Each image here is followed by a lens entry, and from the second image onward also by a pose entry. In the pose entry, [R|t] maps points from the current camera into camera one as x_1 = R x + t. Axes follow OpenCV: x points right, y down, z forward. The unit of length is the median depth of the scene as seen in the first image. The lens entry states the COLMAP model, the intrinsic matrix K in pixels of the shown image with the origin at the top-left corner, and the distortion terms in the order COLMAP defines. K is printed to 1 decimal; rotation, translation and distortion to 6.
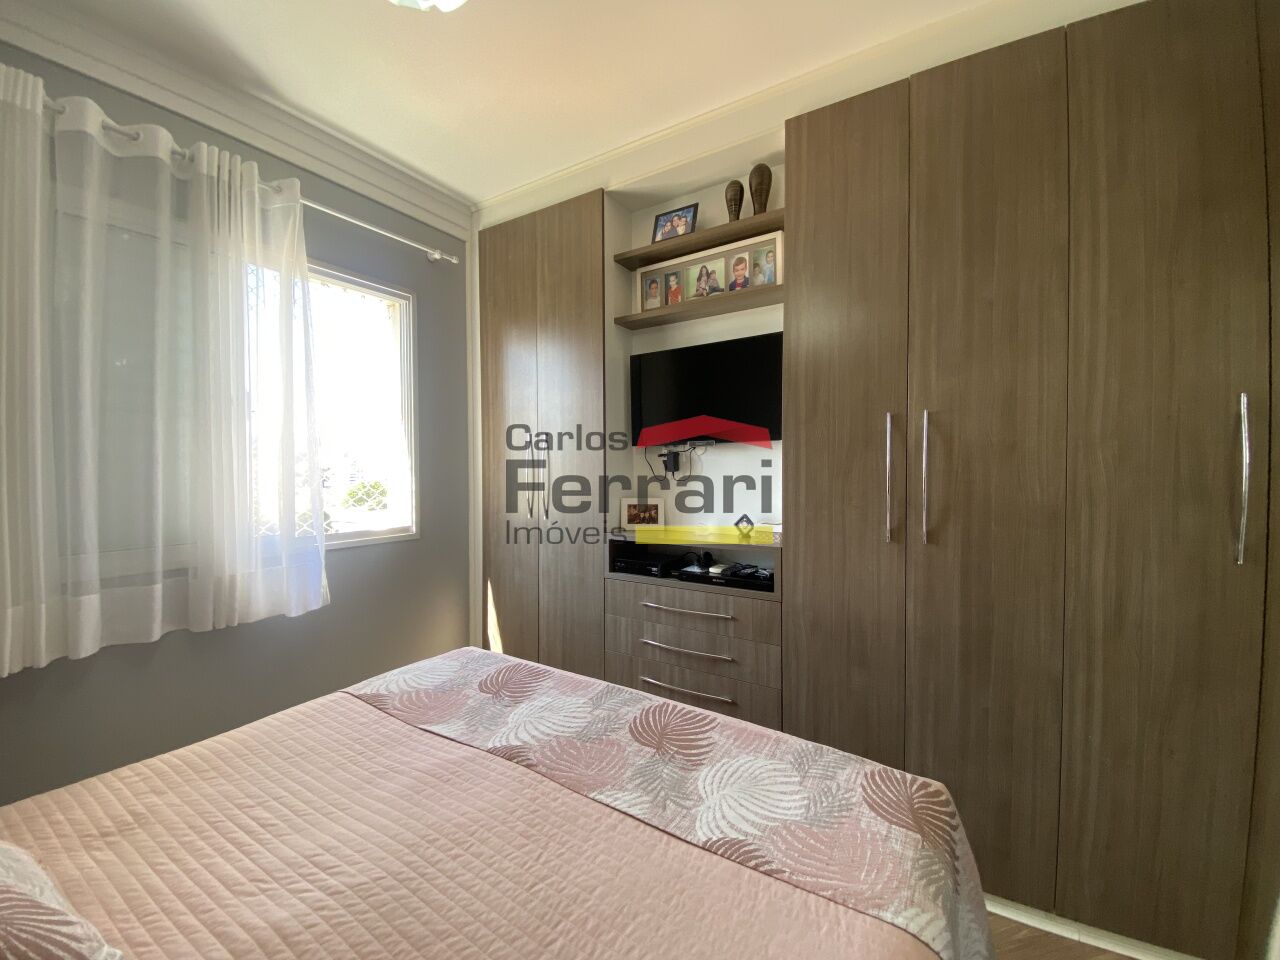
lens RADIAL K [[526.6, 0, 634.3], [0, 526.6, 481.3], [0, 0, 1]] dist [0.015491, -0.017750]
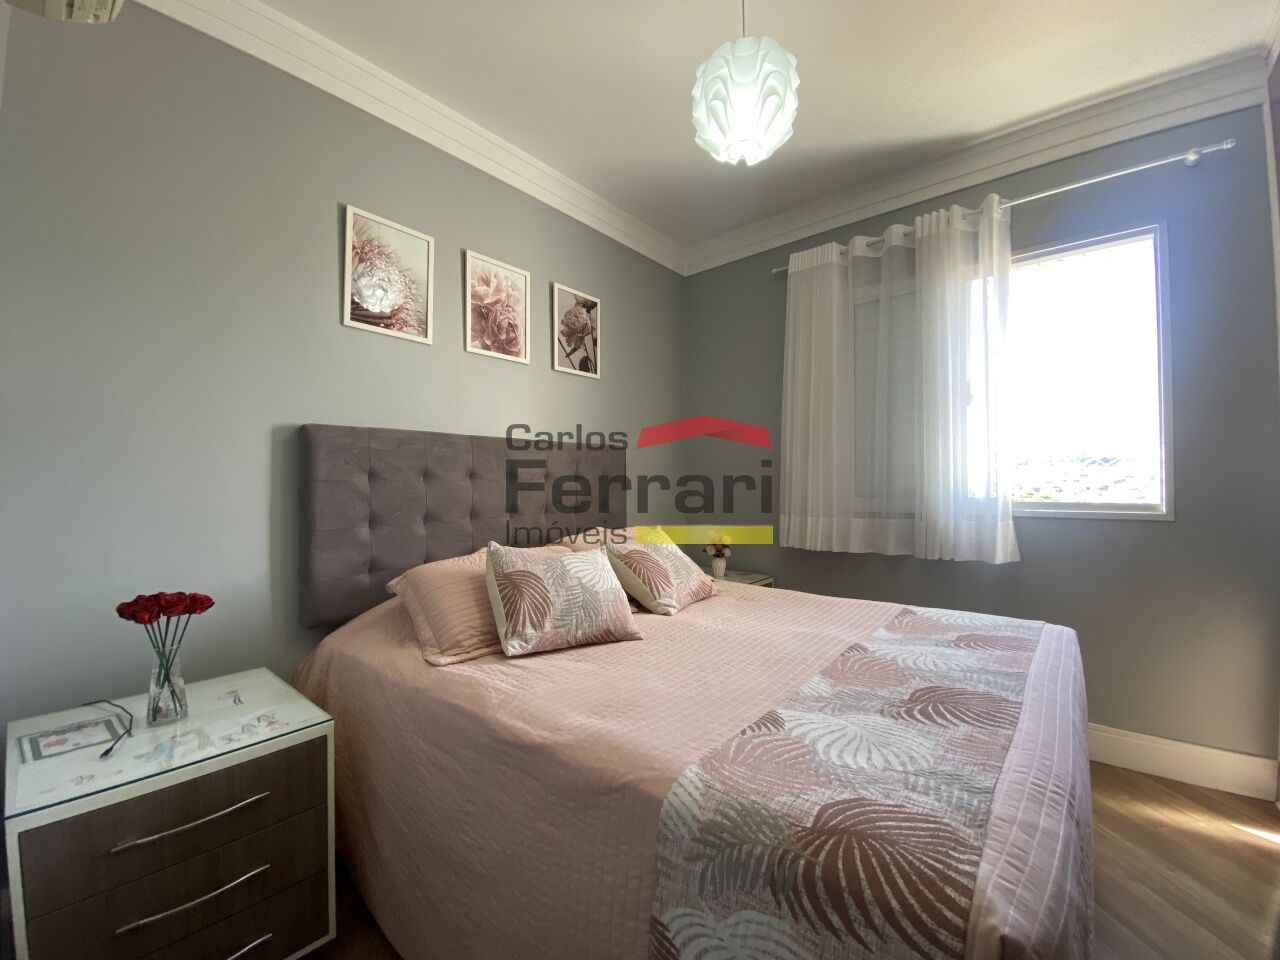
lens RADIAL K [[526.6, 0, 634.3], [0, 526.6, 481.3], [0, 0, 1]] dist [0.015491, -0.017750]
pose [[-0.147585, -0.001526, -0.989048, 0.845369], [-0.020685, 0.999785, 0.001544, 0.108775], [0.988833, 0.020686, -0.147584, 0.535081]]
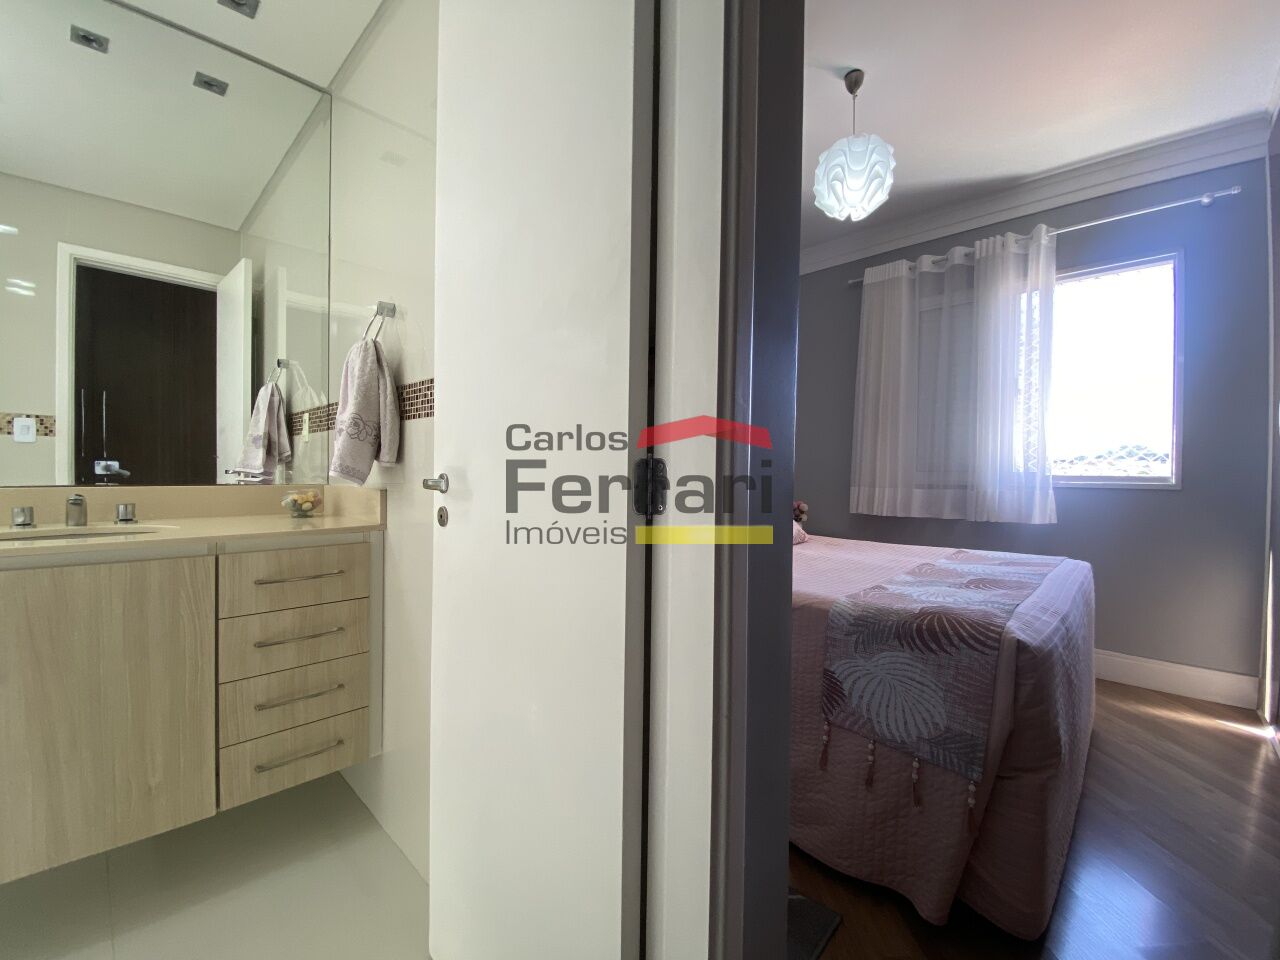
lens RADIAL K [[526.6, 0, 634.3], [0, 526.6, 481.3], [0, 0, 1]] dist [0.015491, -0.017750]
pose [[-0.211787, 0.014564, -0.977207, 1.343655], [-0.037354, 0.999038, 0.022985, 0.183750], [0.976602, 0.041370, -0.211039, 0.334473]]
